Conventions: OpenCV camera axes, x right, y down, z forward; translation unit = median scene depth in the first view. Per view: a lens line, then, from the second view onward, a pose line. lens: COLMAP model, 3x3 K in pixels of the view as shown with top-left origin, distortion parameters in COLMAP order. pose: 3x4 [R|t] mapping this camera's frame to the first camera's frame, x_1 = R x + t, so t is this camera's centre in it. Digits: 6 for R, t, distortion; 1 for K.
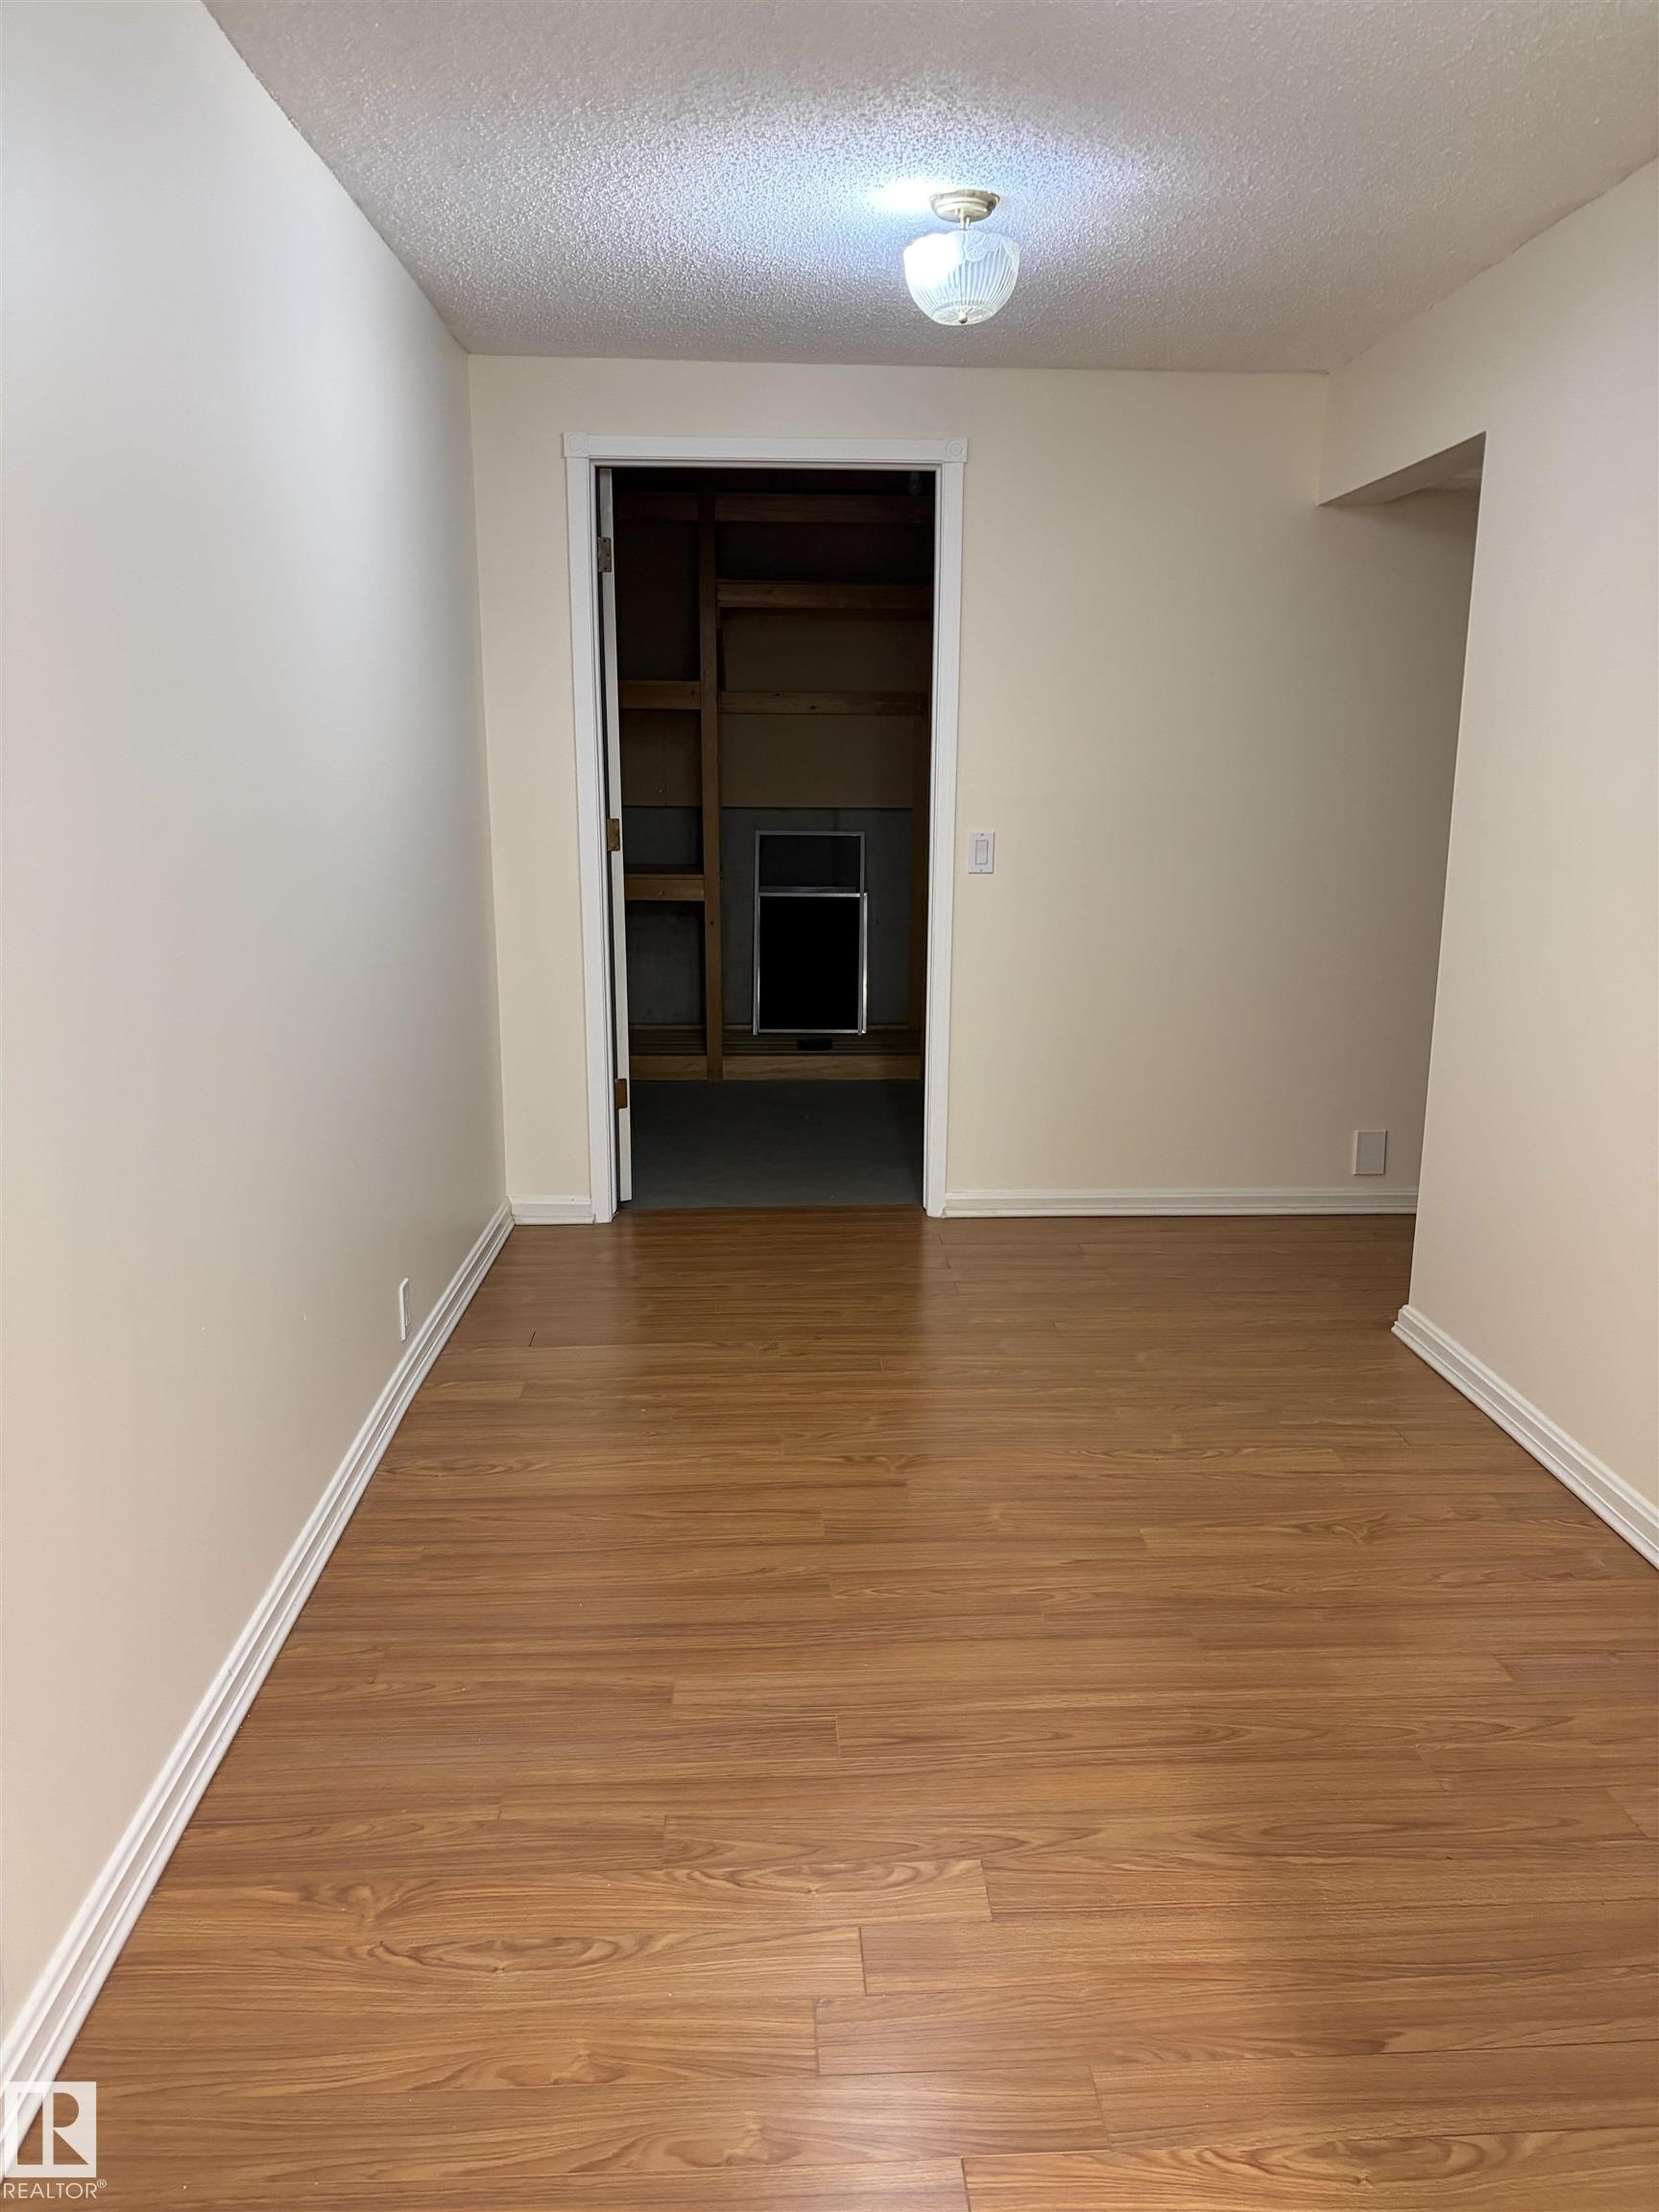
lens RADIAL K [[1664.4, 0, 844.4], [0, 1664.4, 1114.3], [0, 0, 1]] dist [0.050386, -0.045194]
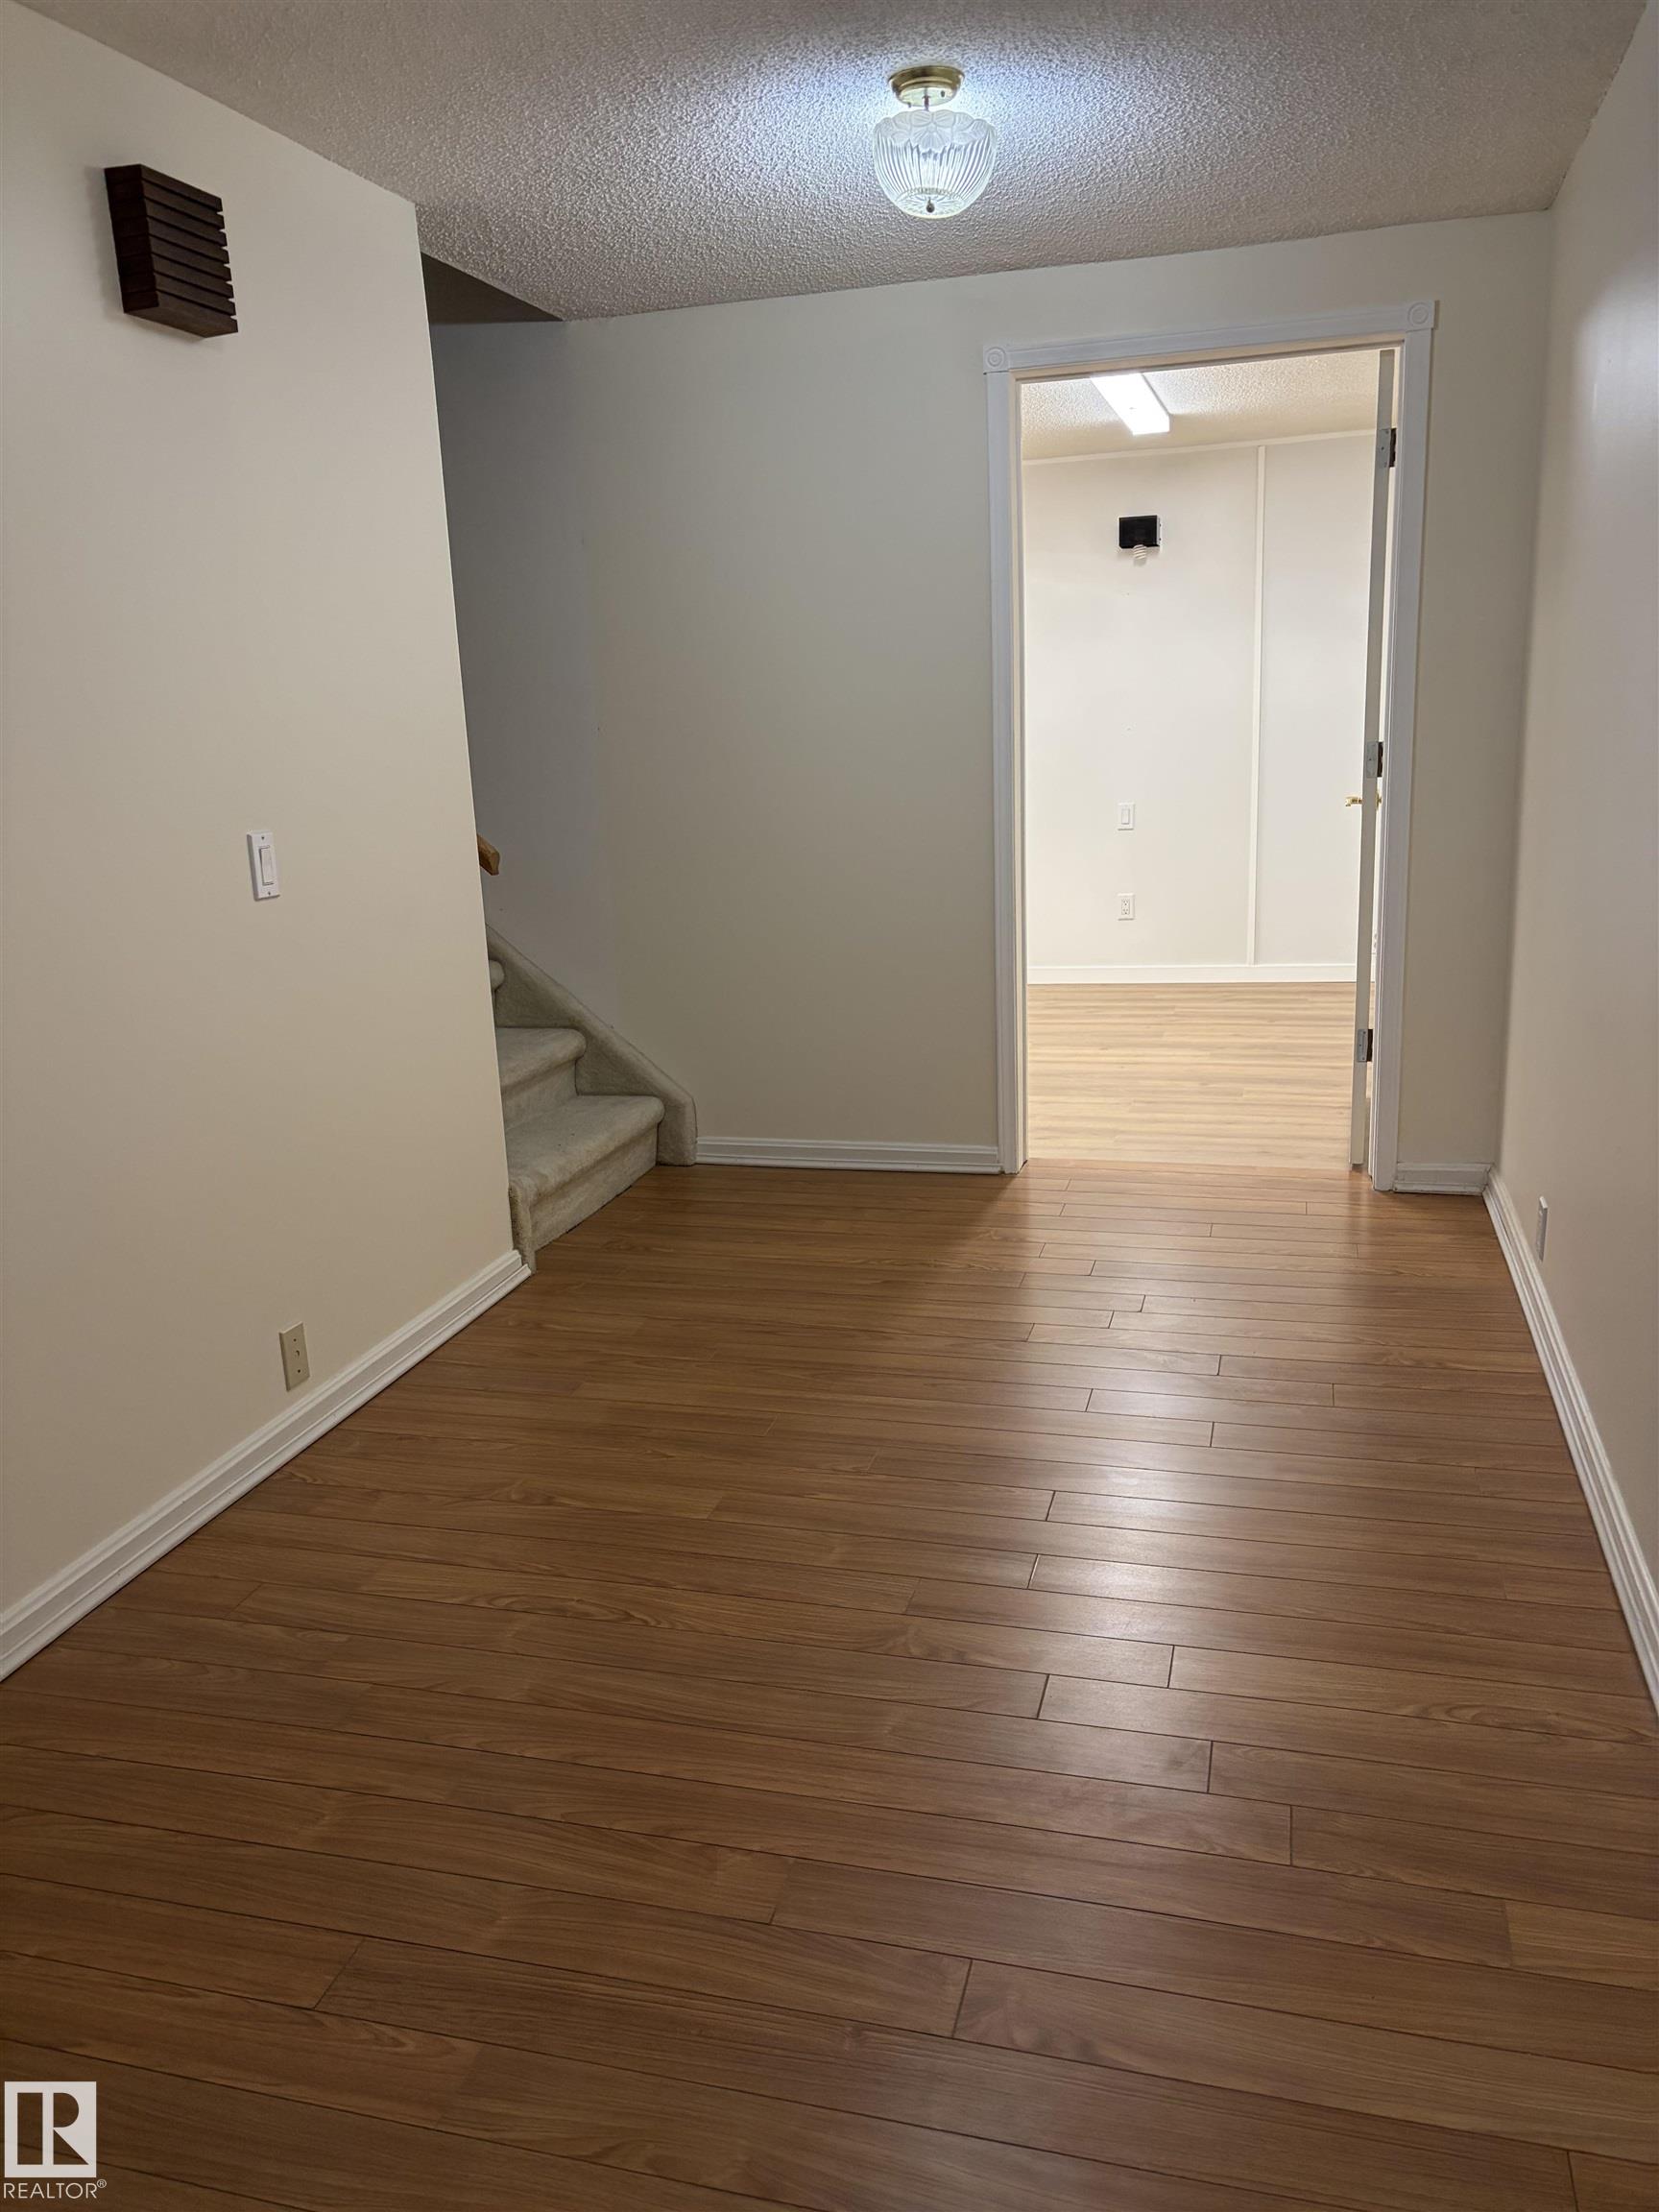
lens RADIAL K [[1664.4, 0, 829.5], [0, 1664.4, 1106.3], [0, 0, 1]] dist [0.050386, -0.045194]
pose [[-0.946276, -0.046238, 0.320036, -0.180126], [0.100815, 0.898205, 0.427860, -0.355657], [-0.307242, 0.437138, -0.845289, 1.659678]]
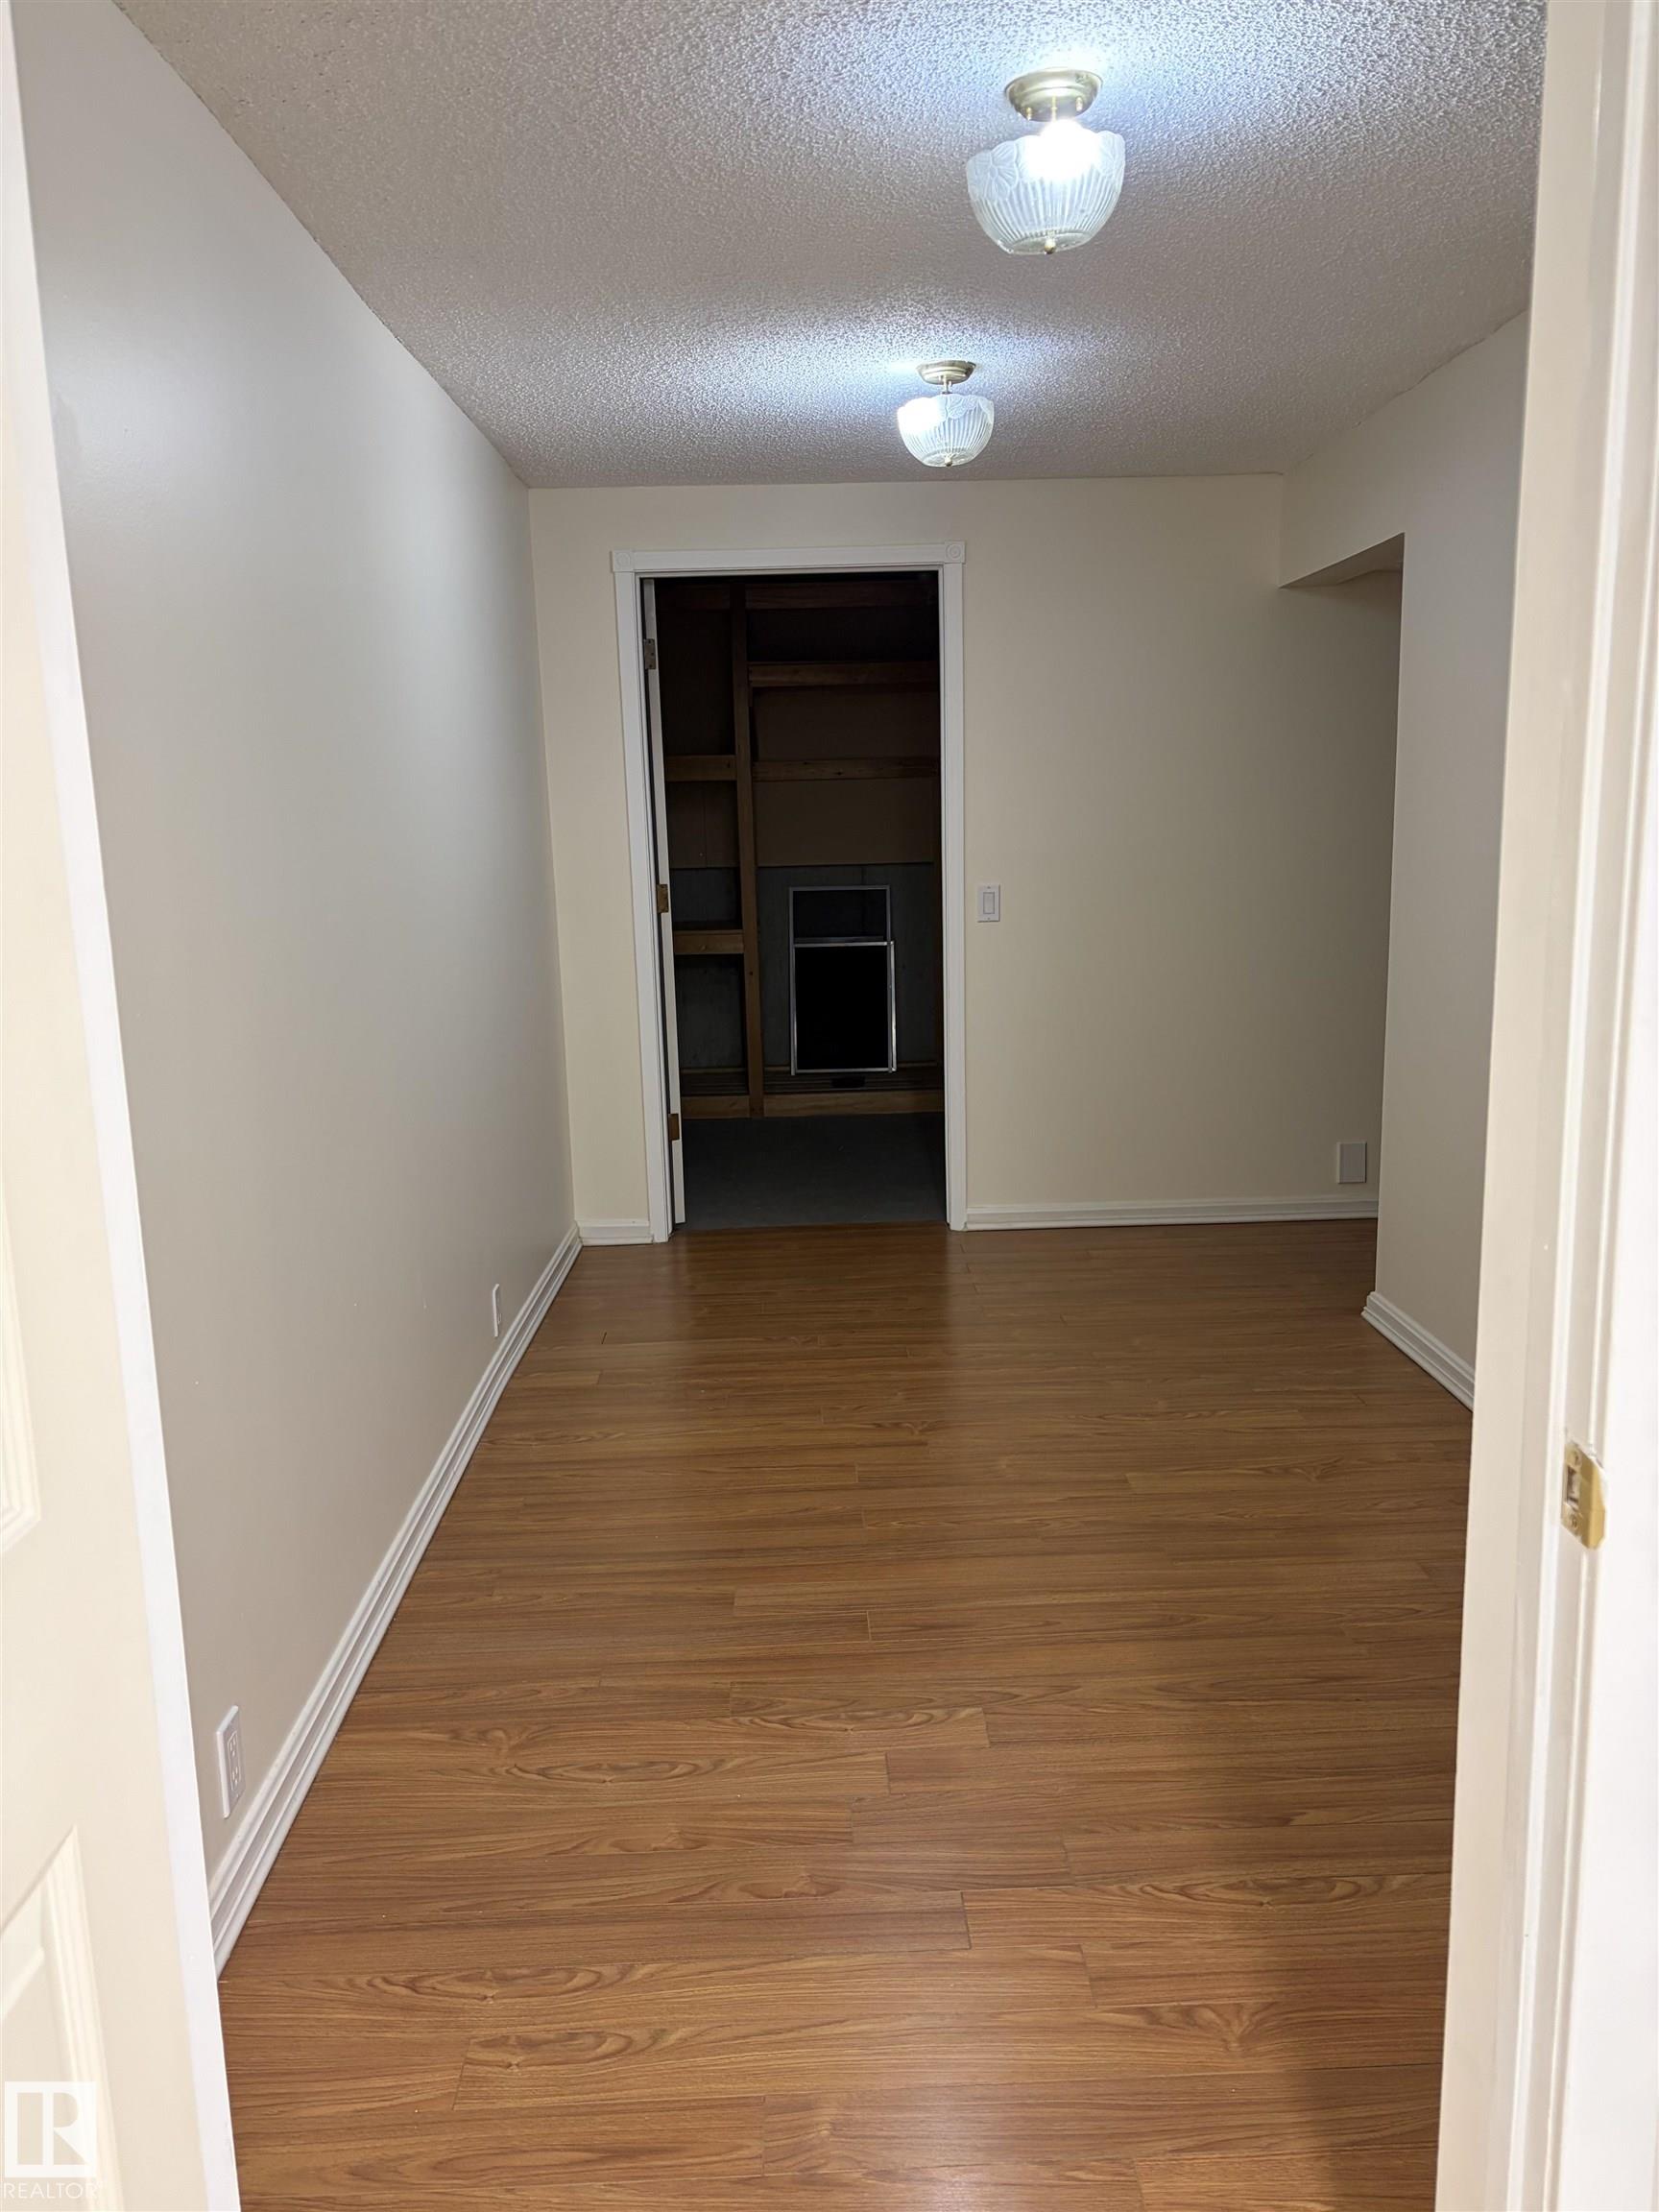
lens RADIAL K [[1664.4, 0, 826.7], [0, 1664.4, 1103.4], [0, 0, 1]] dist [0.050386, -0.045194]
pose [[0.998998, -0.027052, -0.035660, 0.015148], [0.025787, 0.999039, -0.035455, 0.023498], [0.036585, 0.034500, 0.998735, -0.191059]]
